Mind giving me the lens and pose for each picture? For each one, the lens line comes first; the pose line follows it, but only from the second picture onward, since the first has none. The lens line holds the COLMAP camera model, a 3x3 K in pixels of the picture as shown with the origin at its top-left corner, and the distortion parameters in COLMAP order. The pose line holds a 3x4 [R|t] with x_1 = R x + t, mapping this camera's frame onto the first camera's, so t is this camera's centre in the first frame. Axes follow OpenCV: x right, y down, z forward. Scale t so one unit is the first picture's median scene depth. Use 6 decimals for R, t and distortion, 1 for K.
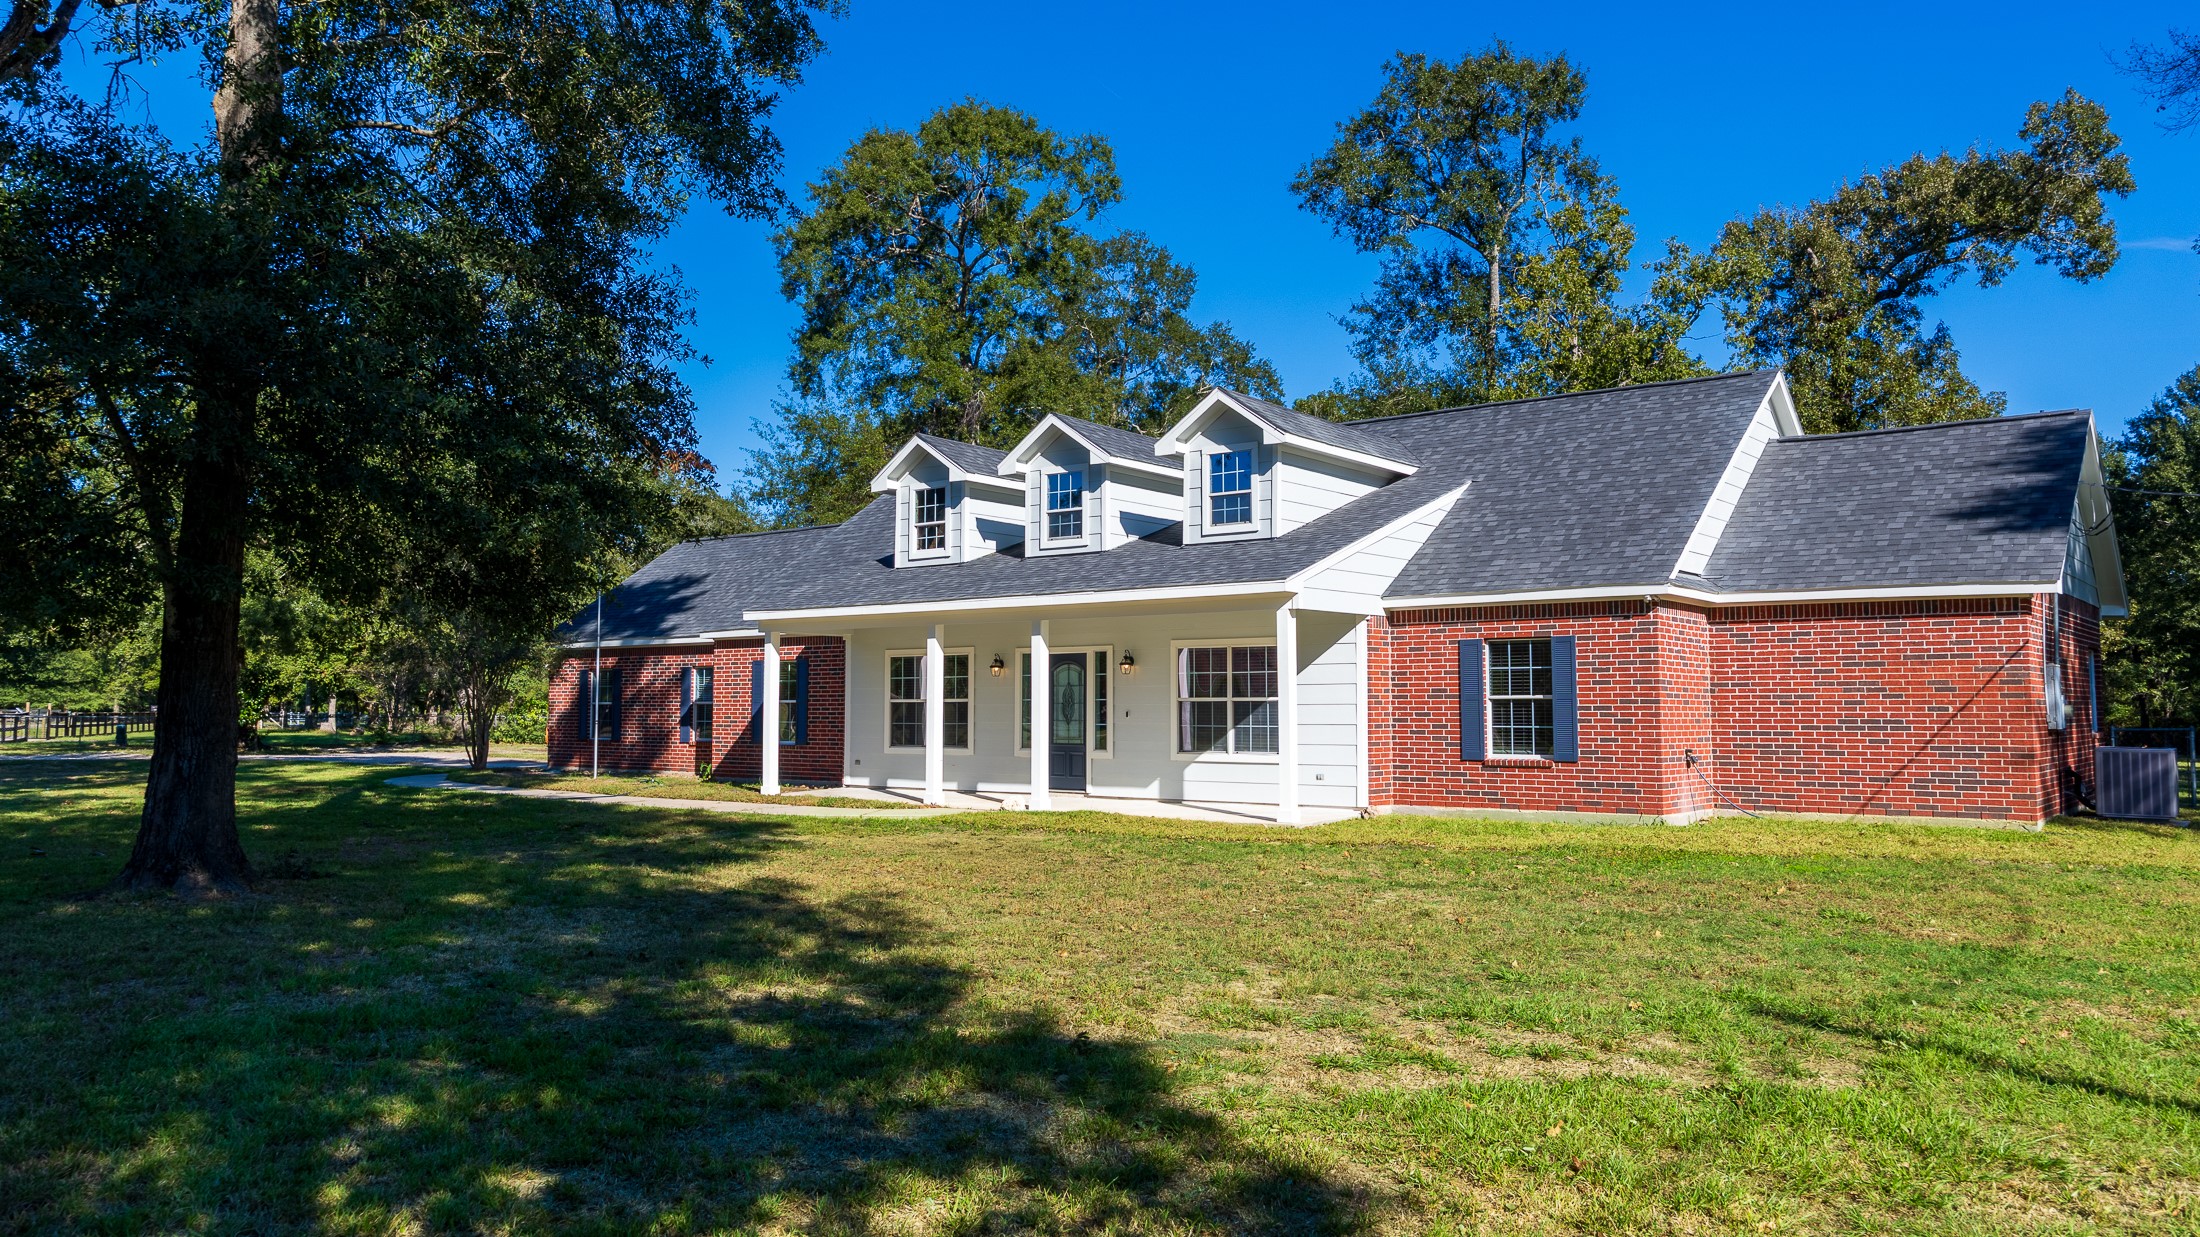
lens RADIAL K [[1411.1, 0, 1091.3], [0, 1411.1, 604.8], [0, 0, 1]] dist [0.002035, -0.001173]
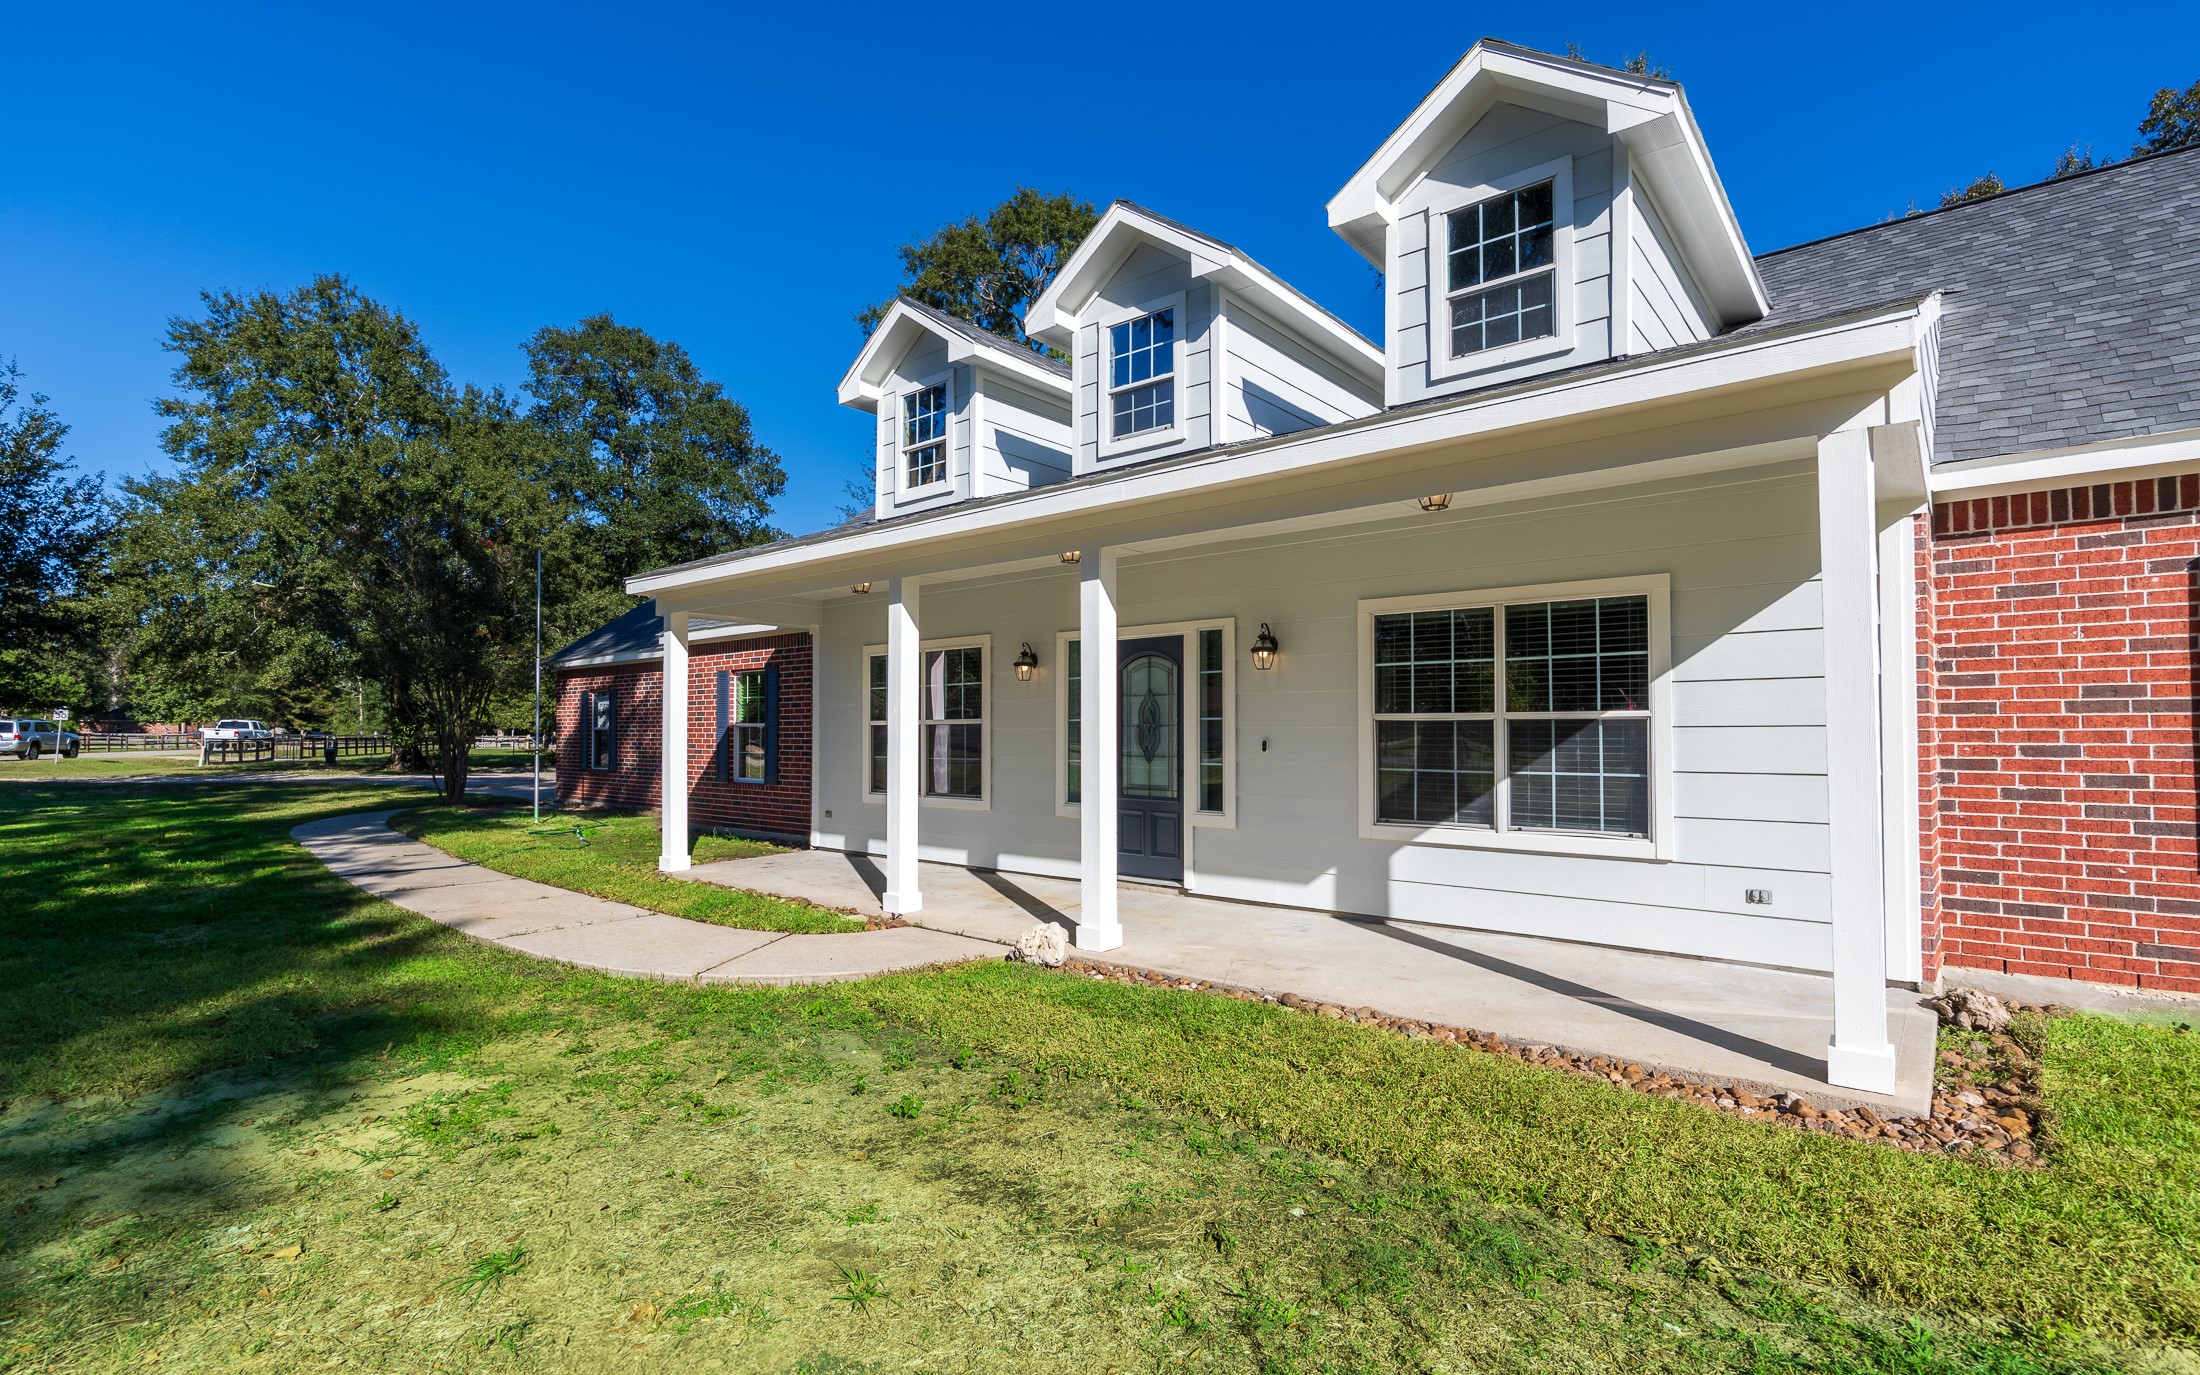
lens RADIAL K [[1007.1, 0, 1080.3], [0, 1007.1, 711.6], [0, 0, 1]] dist [0.000006, -0.000046]
pose [[0.998525, -0.002527, -0.054228, -0.021508], [0.005423, 0.998563, 0.053311, 0.041669], [0.054016, -0.053526, 0.997104, 0.584003]]
